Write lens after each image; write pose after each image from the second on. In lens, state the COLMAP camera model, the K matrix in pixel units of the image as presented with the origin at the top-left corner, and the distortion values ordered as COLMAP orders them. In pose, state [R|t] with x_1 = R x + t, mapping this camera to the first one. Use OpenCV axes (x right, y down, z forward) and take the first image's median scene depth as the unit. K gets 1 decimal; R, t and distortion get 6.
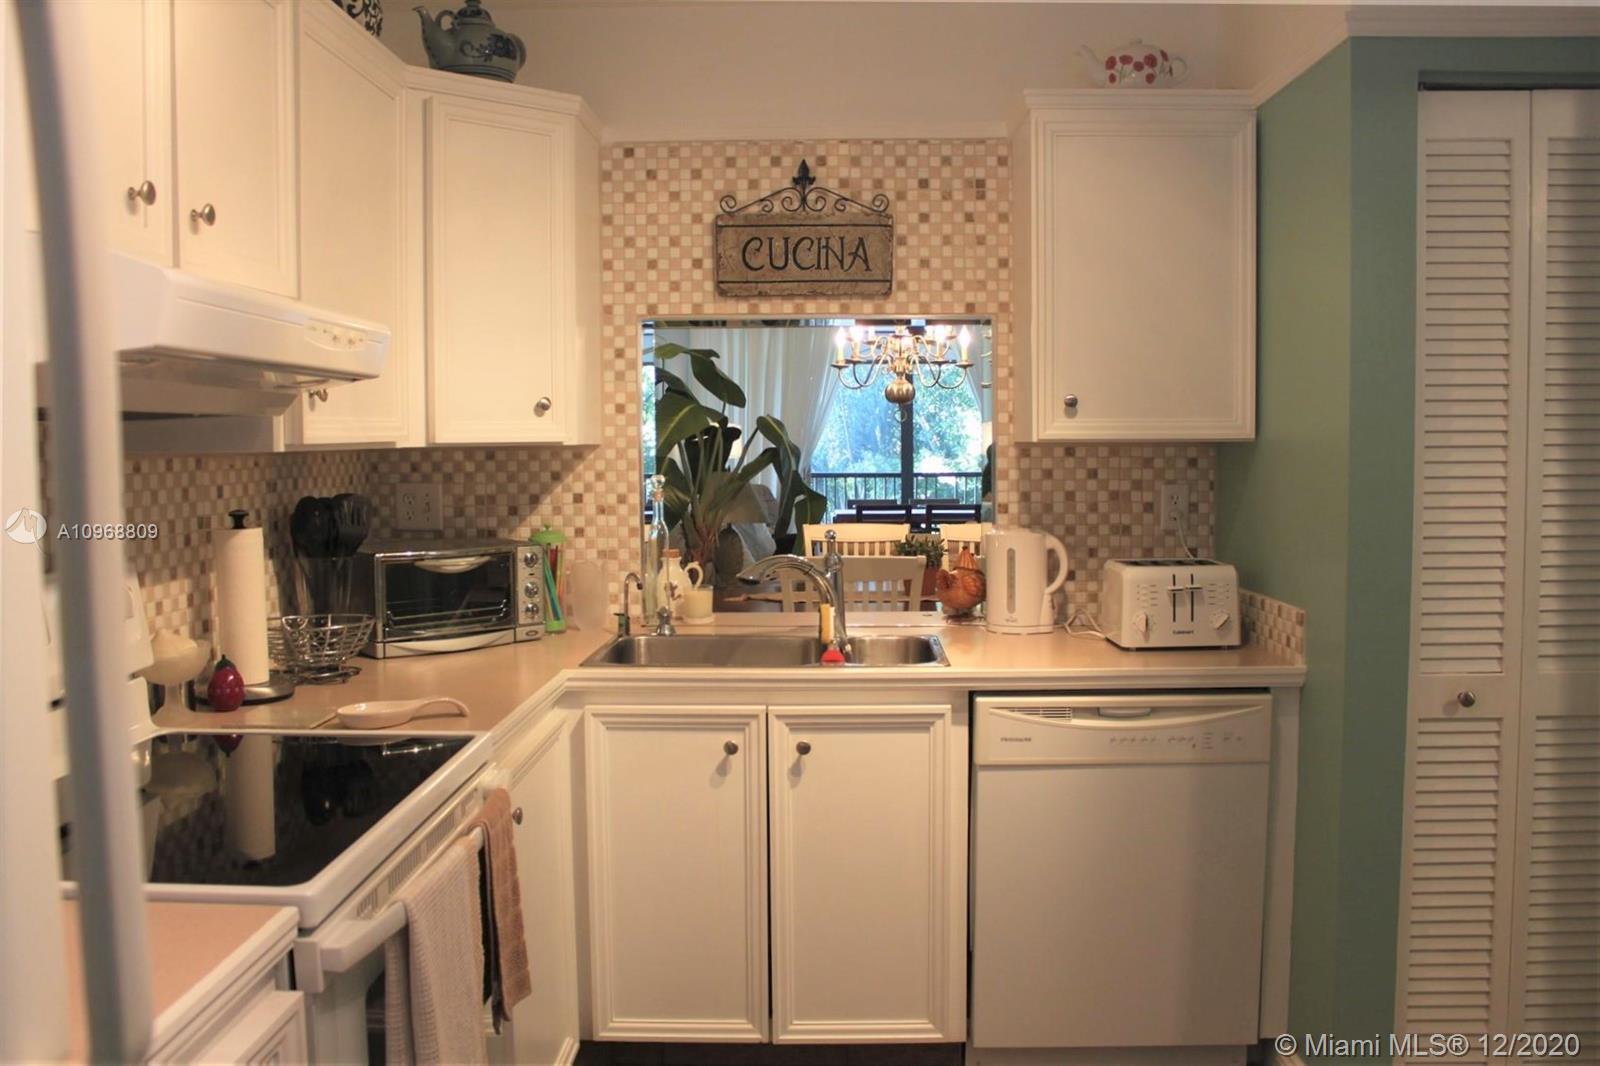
lens RADIAL K [[1429.3, 0, 800.0], [0, 1429.3, 533.0], [0, 0, 1]] dist [-0.167911, 0.166172]
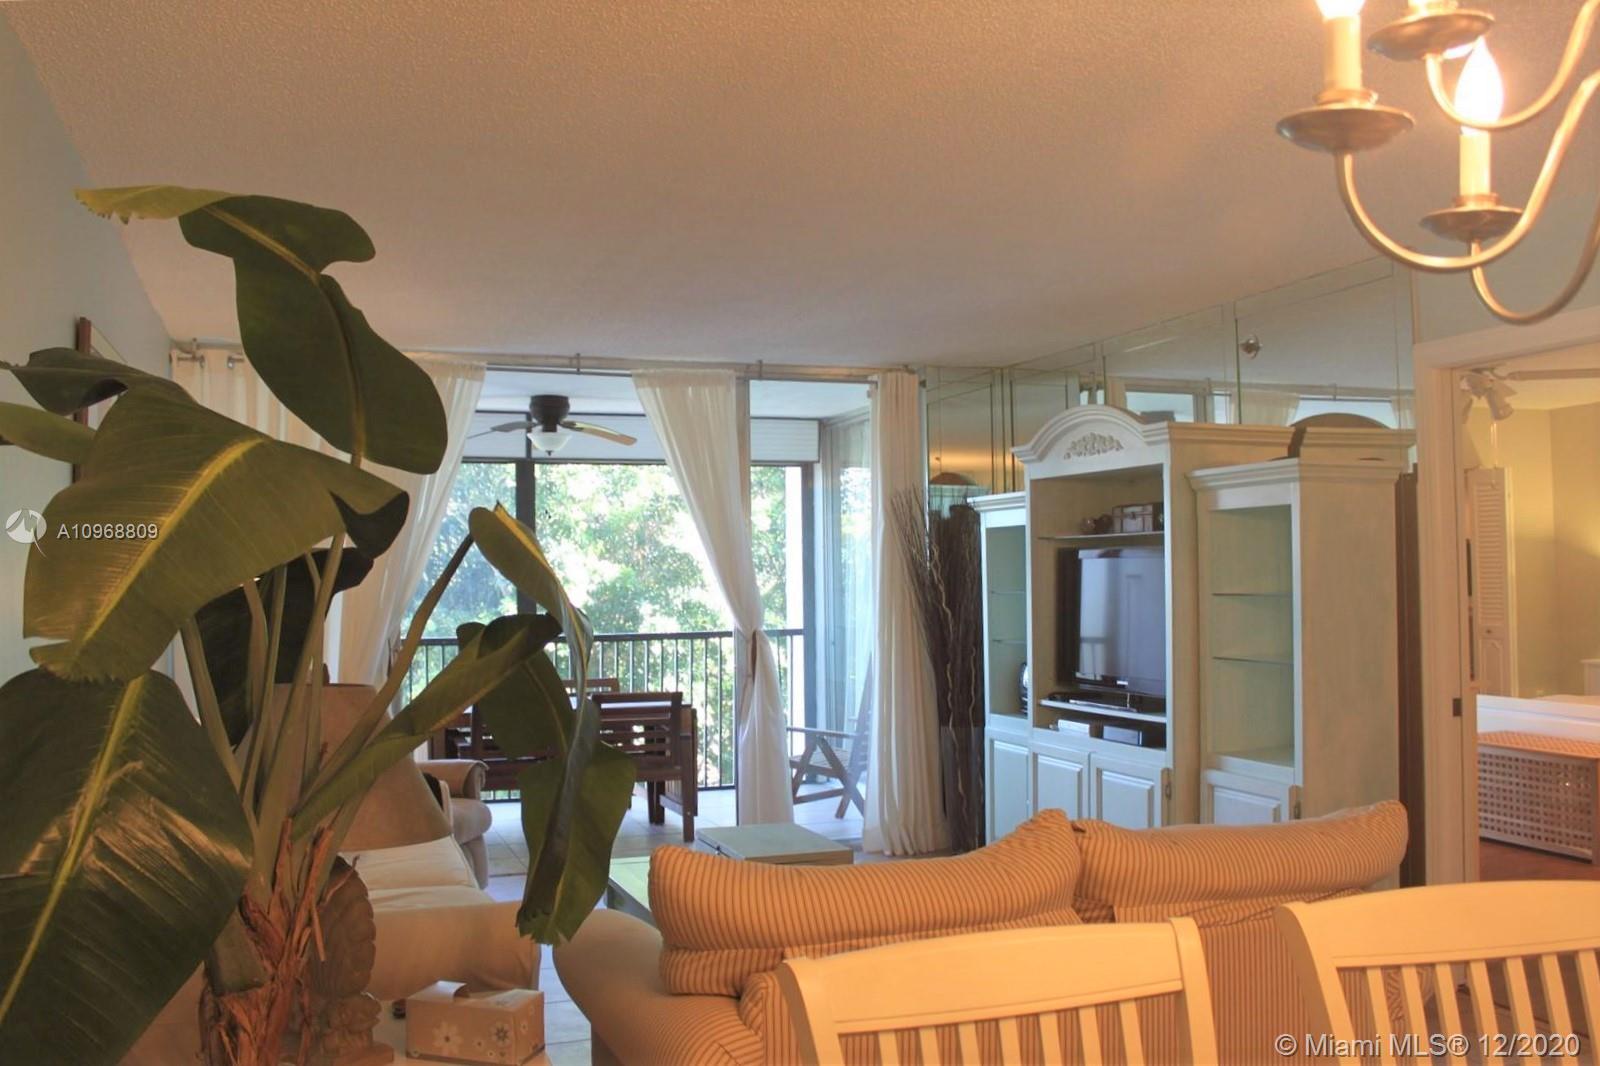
lens RADIAL K [[1429.3, 0, 800.0], [0, 1429.3, 533.0], [0, 0, 1]] dist [-0.167911, 0.166172]
pose [[0.933608, 0.006425, 0.358239, -0.069683], [0.029898, 0.994955, -0.095762, -0.047593], [-0.357047, 0.100115, 0.928706, 0.712679]]
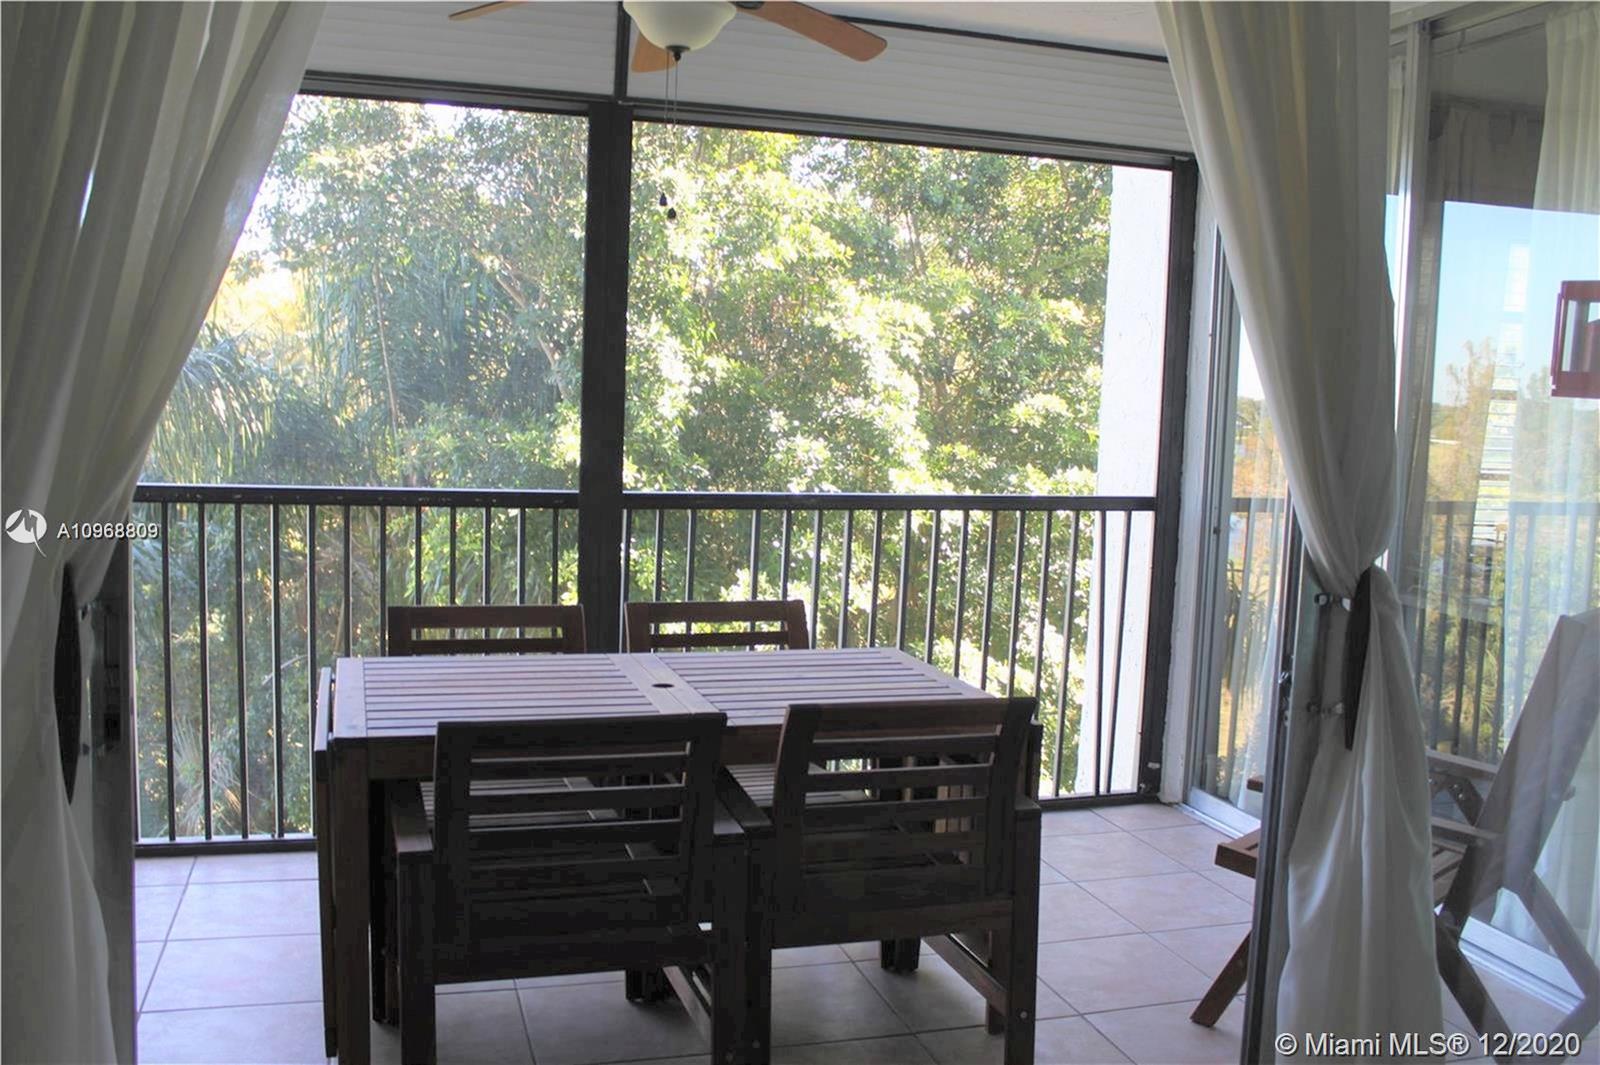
lens RADIAL K [[1482.4, 0, 800.0], [0, 1482.4, 532.5], [0, 0, 1]] dist [-0.001036, -0.000218]
pose [[0.950482, 0.013759, 0.310474, 0.041076], [-0.025553, 0.999097, 0.033953, -0.089358], [-0.309726, -0.040205, 0.949975, 1.352745]]
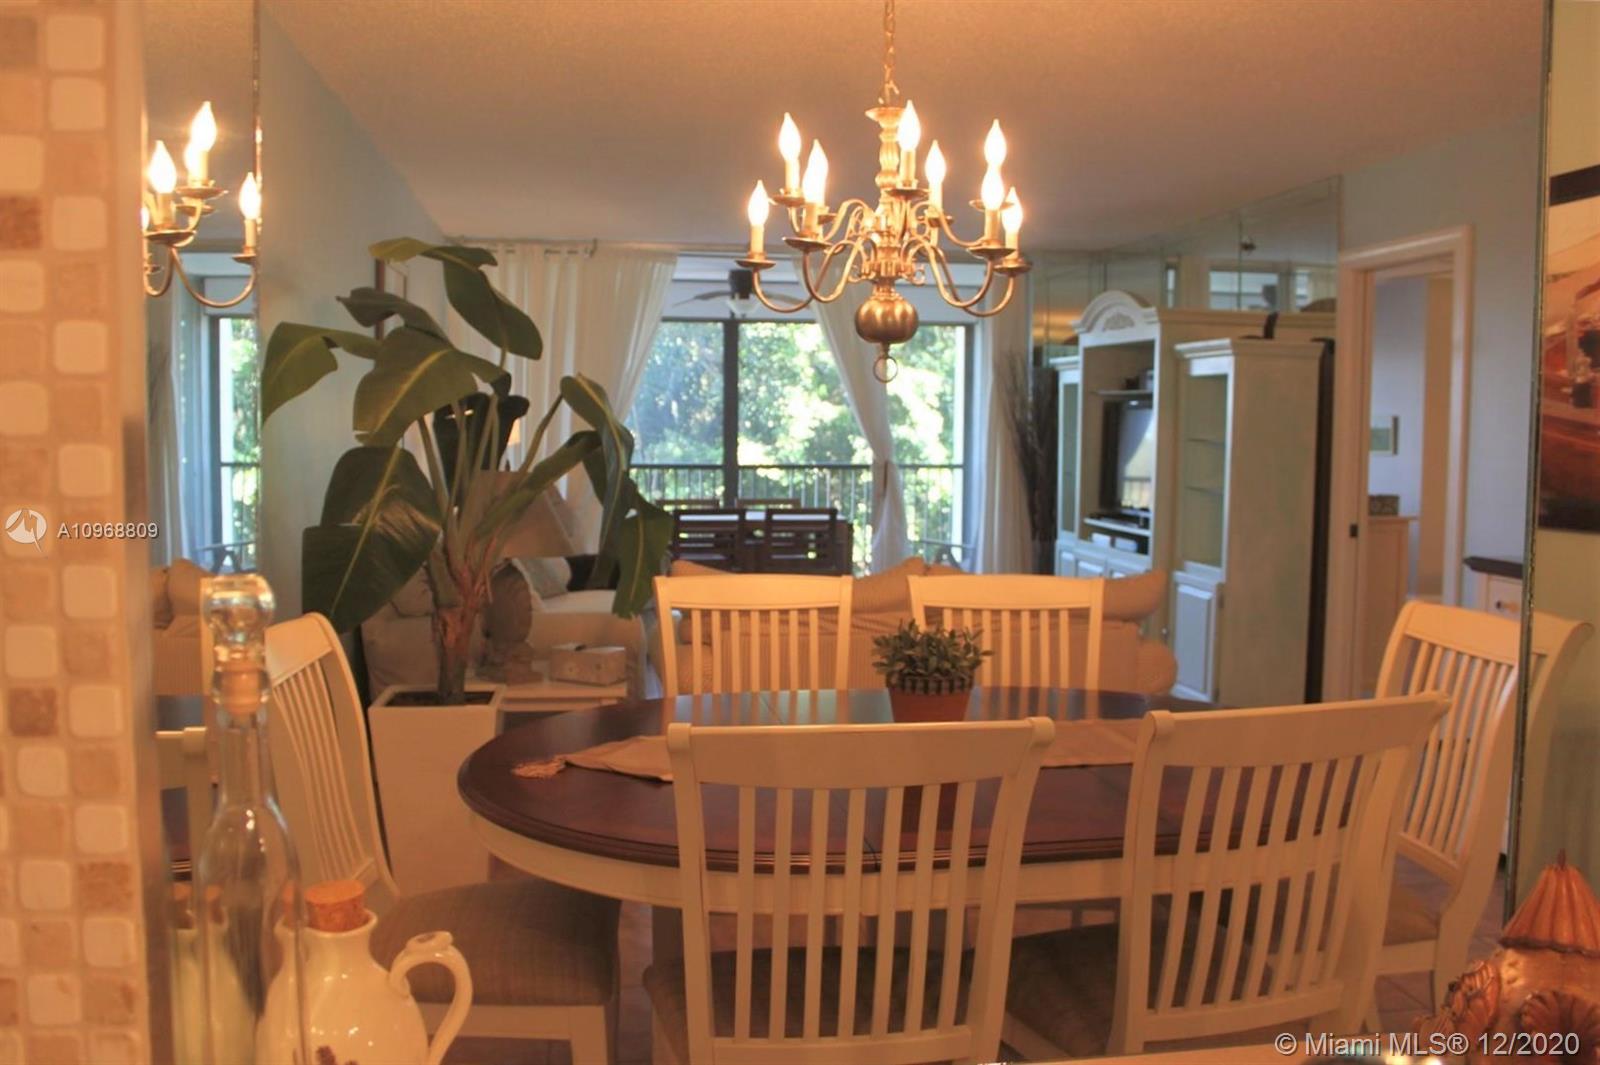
lens RADIAL K [[1429.3, 0, 800.0], [0, 1429.3, 532.5], [0, 0, 1]] dist [-0.167911, 0.166172]
pose [[0.986204, 0.003699, 0.165495, -0.029470], [-0.005625, 0.999922, 0.011170, -0.026253], [-0.165441, -0.011946, 0.986147, 0.423587]]
